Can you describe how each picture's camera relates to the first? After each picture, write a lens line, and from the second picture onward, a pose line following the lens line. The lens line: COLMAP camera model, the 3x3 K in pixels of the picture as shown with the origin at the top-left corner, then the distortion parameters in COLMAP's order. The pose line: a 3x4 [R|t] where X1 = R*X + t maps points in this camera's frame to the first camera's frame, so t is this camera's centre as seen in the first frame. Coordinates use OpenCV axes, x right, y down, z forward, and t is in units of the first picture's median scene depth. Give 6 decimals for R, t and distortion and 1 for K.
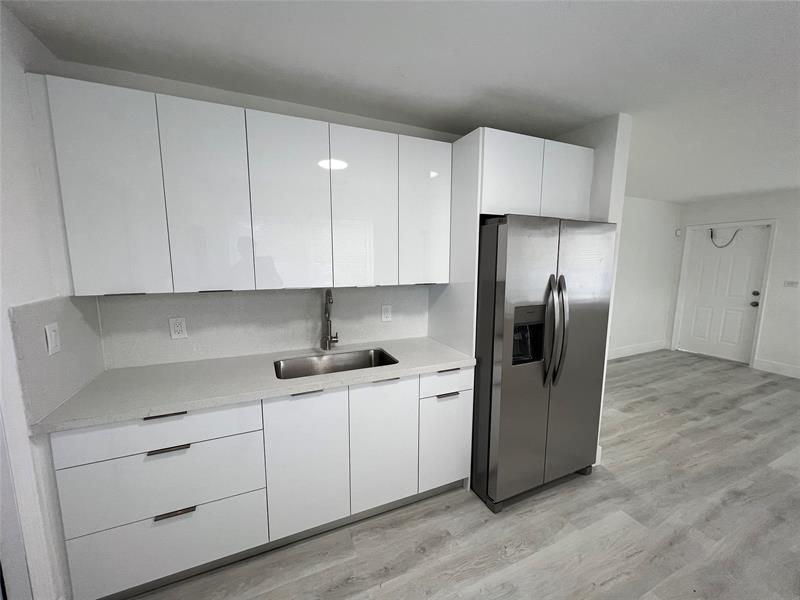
lens RADIAL K [[319.9, 0, 399.7], [0, 319.9, 301.1], [0, 0, 1]] dist [0.000285, 0.000039]
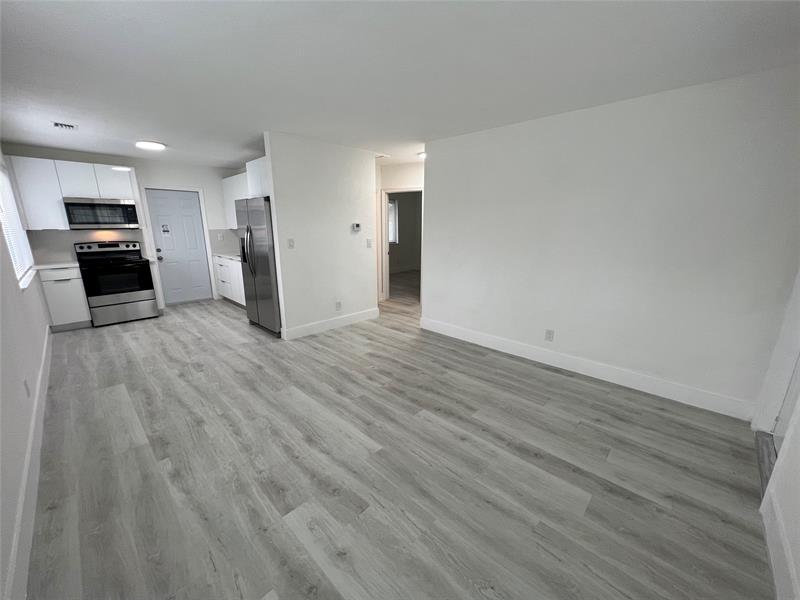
lens RADIAL K [[319.9, 0, 399.7], [0, 319.9, 301.1], [0, 0, 1]] dist [0.000285, 0.000039]
pose [[0.366502, 0.211439, -0.906074, 1.930941], [-0.123014, 0.976299, 0.178068, -0.058203], [0.922249, 0.046197, 0.383825, 0.737051]]
